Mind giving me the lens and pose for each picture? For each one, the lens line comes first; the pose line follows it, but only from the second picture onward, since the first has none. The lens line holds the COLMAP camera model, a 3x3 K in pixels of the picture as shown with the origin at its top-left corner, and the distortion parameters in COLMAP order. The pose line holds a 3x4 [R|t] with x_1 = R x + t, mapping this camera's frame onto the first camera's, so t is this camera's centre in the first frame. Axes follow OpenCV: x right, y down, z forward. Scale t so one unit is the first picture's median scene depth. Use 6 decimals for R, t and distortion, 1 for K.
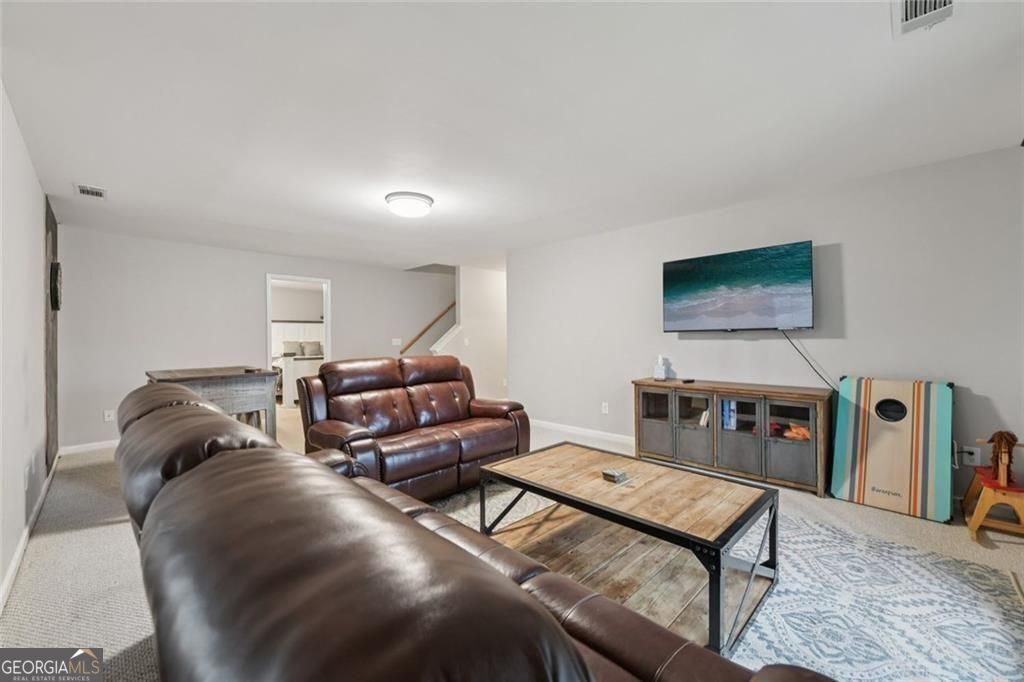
lens RADIAL K [[410.7, 0, 510.1], [0, 410.7, 344.6], [0, 0, 1]] dist [-0.007781, -0.000662]
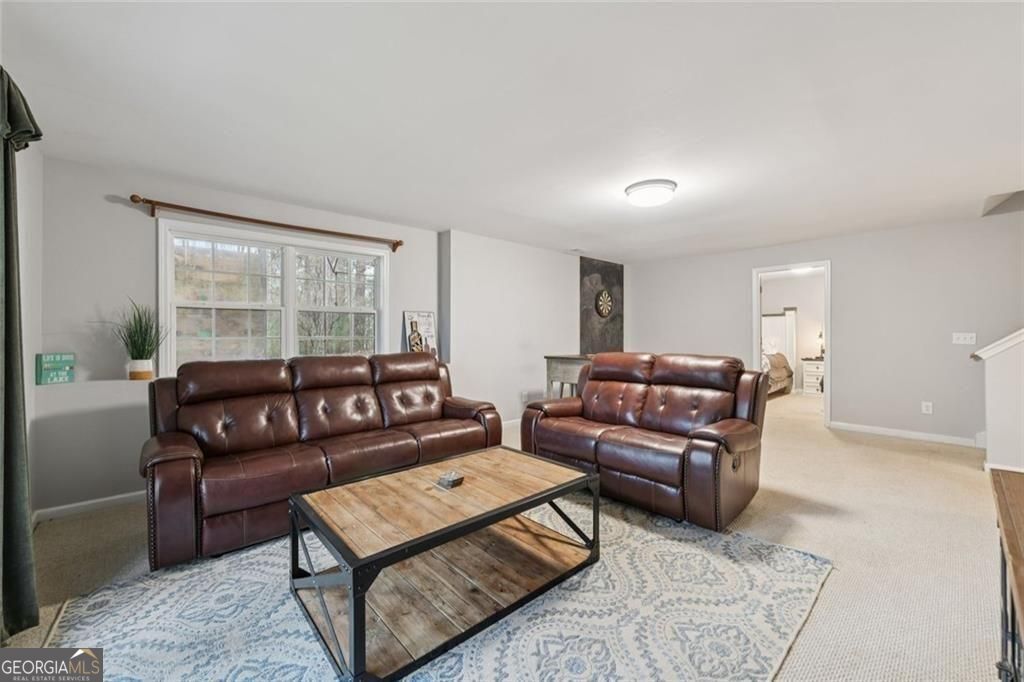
lens RADIAL K [[410.7, 0, 509.6], [0, 410.7, 333.0], [0, 0, 1]] dist [-0.007781, -0.000662]
pose [[-0.057128, 0.006378, -0.998346, 1.267318], [-0.012400, 0.999898, 0.007097, -0.036612], [0.998290, 0.012785, -0.057043, 1.249627]]
